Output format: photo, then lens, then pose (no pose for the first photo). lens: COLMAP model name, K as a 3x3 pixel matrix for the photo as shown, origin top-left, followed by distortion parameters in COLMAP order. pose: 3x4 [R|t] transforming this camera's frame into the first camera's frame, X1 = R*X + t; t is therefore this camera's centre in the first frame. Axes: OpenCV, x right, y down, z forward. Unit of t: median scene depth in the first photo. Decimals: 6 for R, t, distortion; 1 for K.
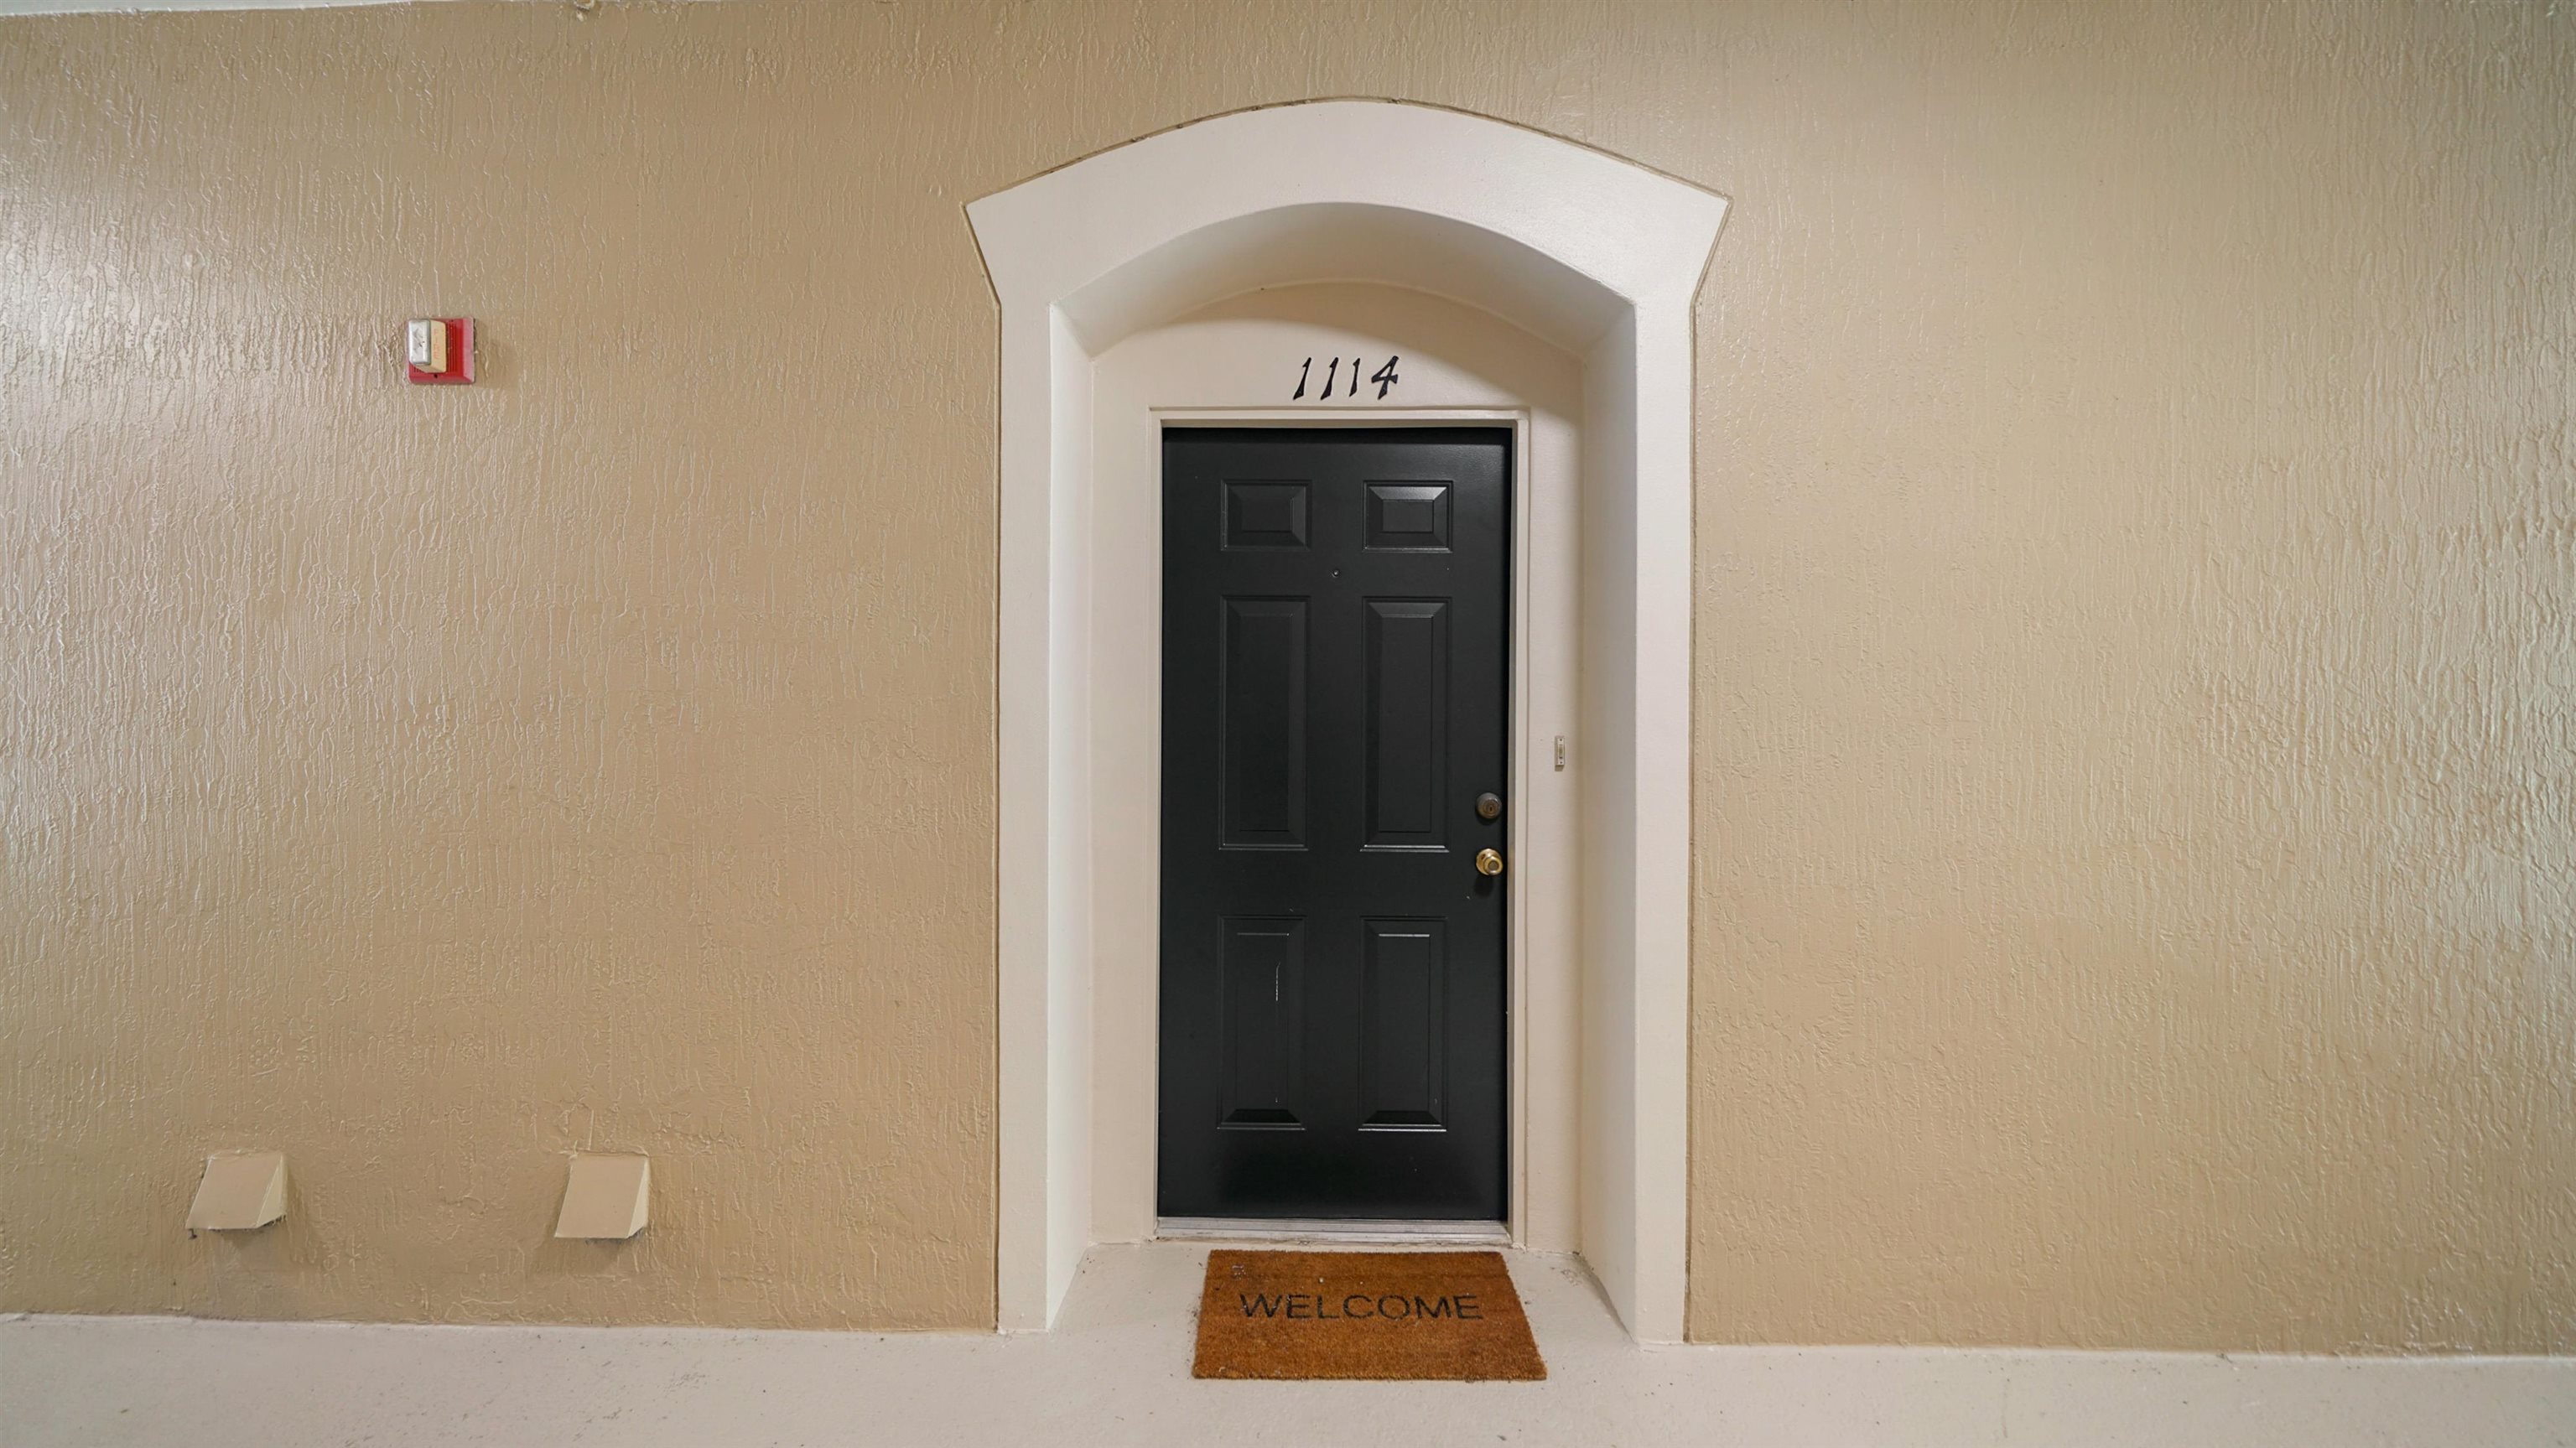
lens RADIAL K [[889.0, 0, 1287.1], [0, 889.0, 708.1], [0, 0, 1]] dist [-0.008473, 0.000257]
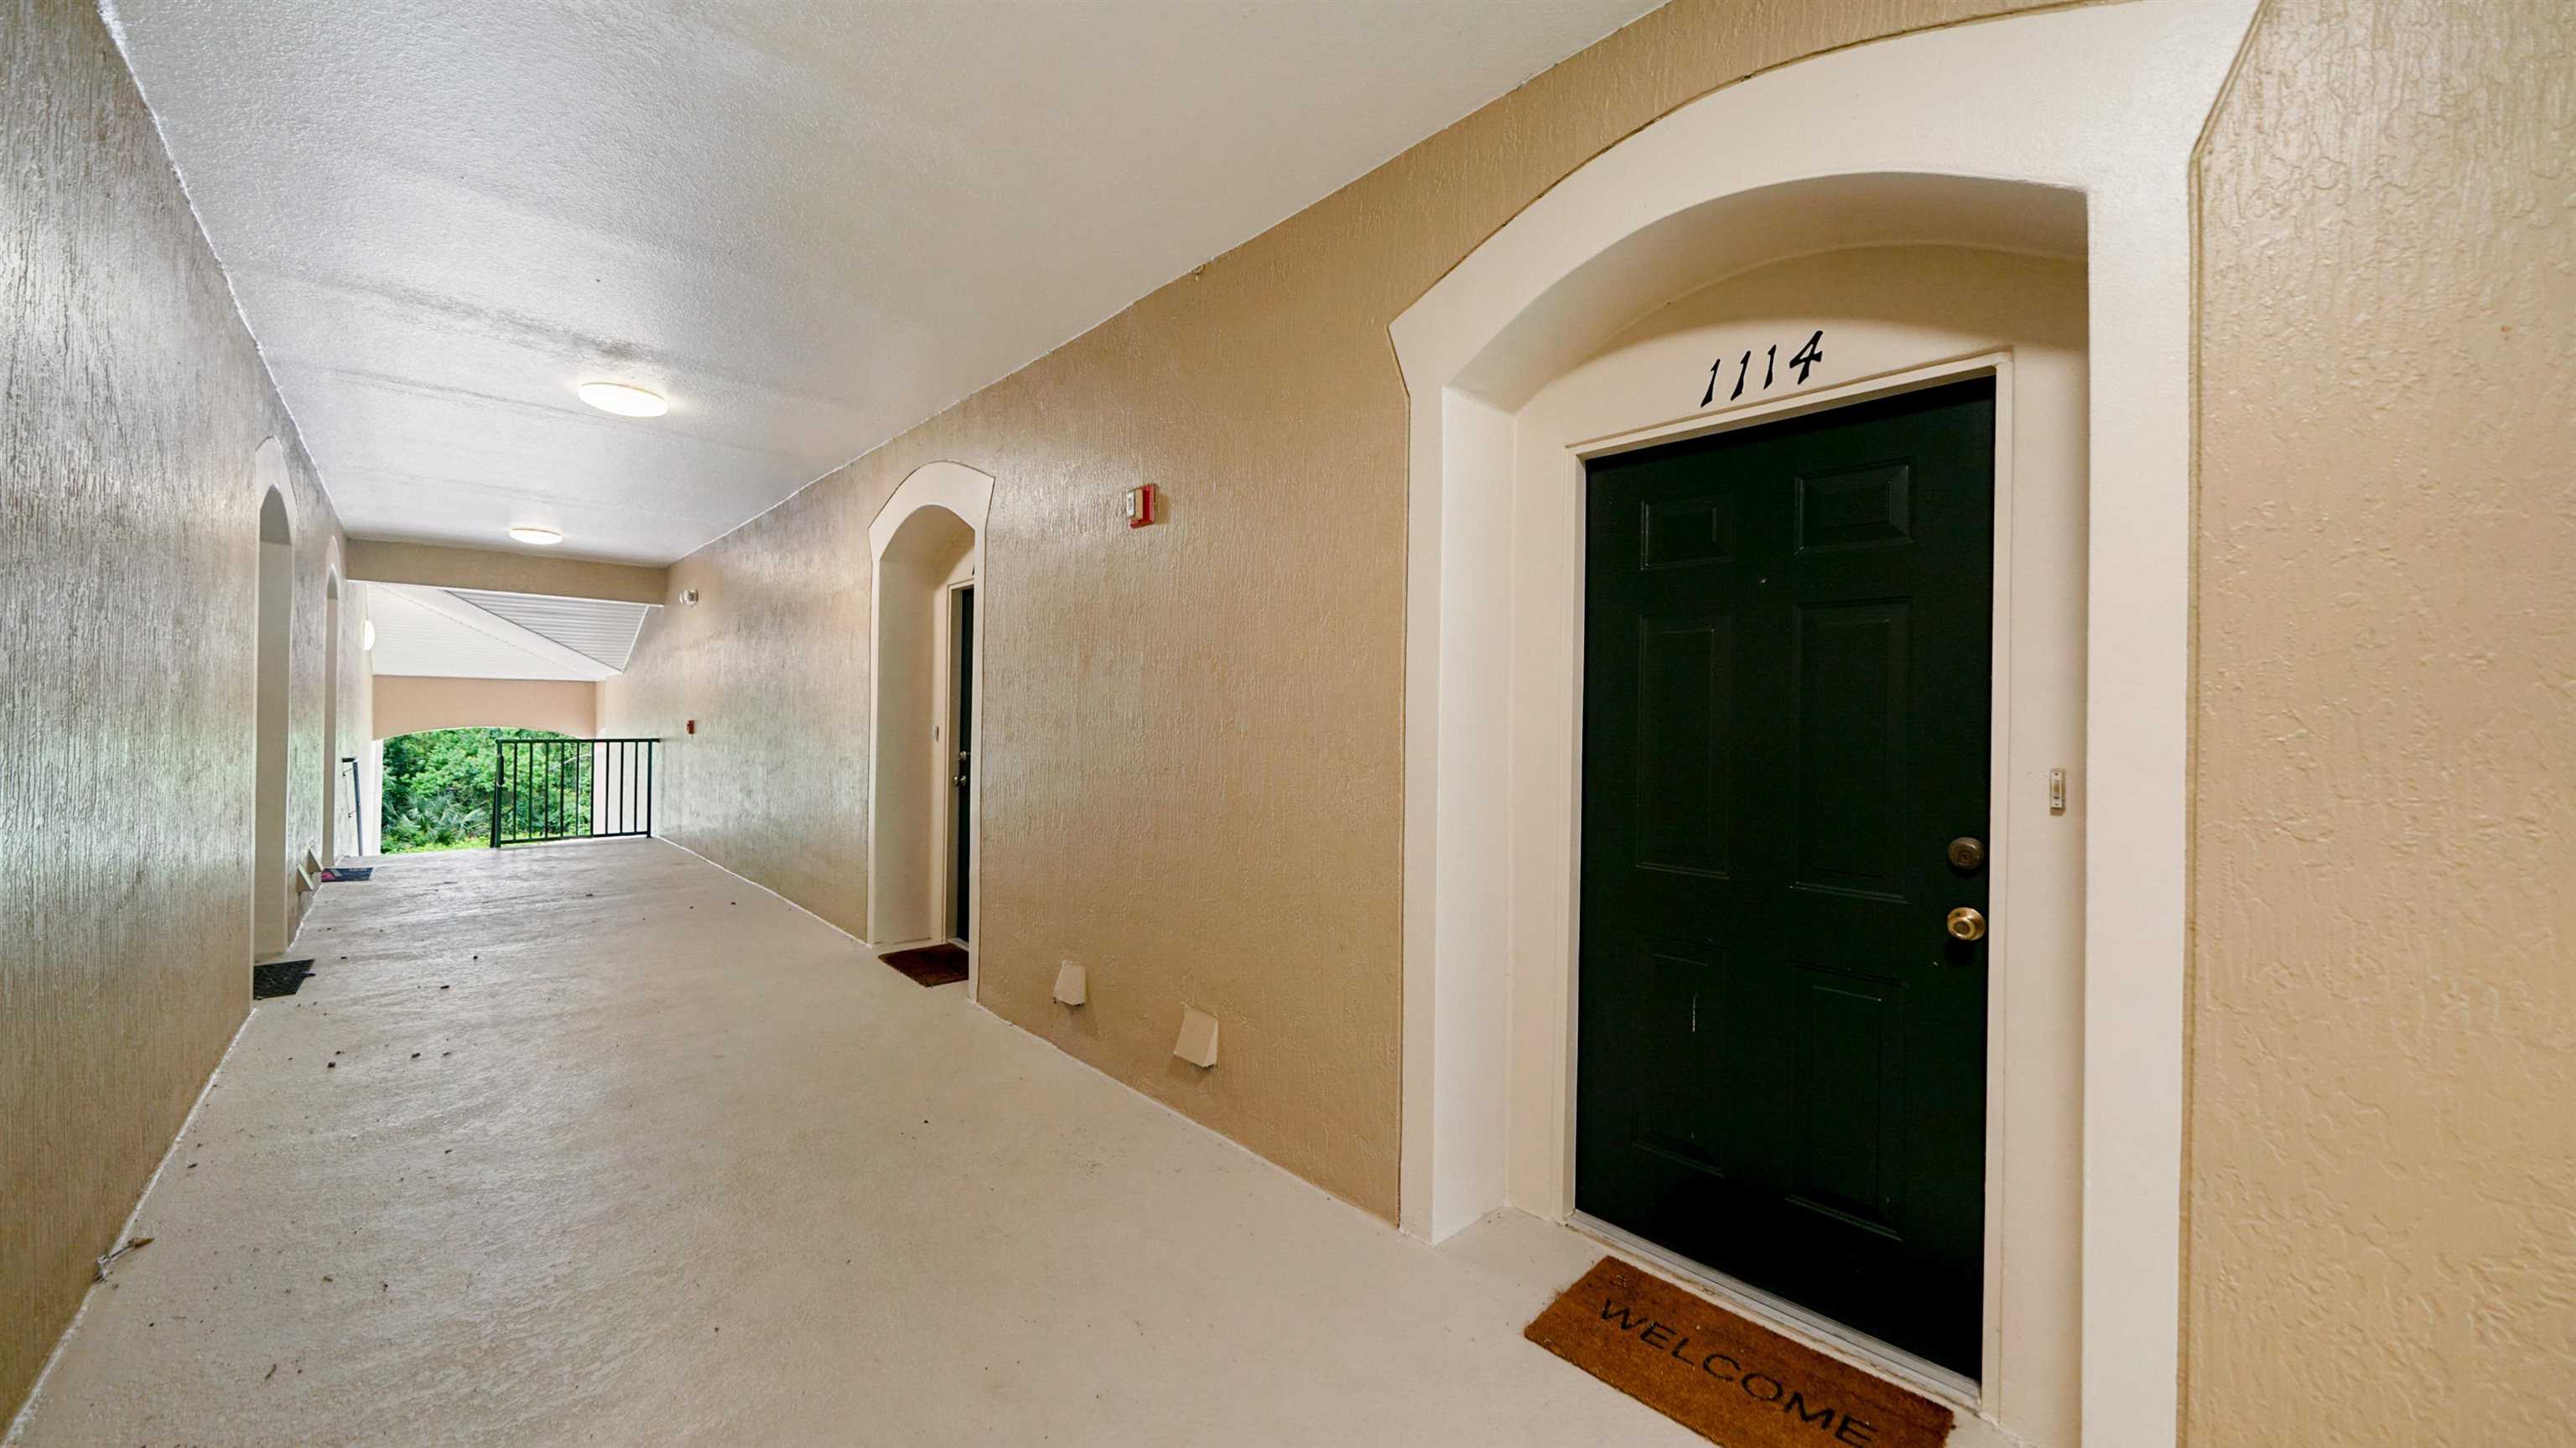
lens RADIAL K [[889.0, 0, 1275.5], [0, 889.0, 721.0], [0, 0, 1]] dist [-0.008473, 0.000257]
pose [[0.701946, 0.008484, -0.712180, 0.413001], [-0.014669, 0.999889, -0.002547, 0.002485], [0.712079, 0.012235, 0.701993, 0.000481]]
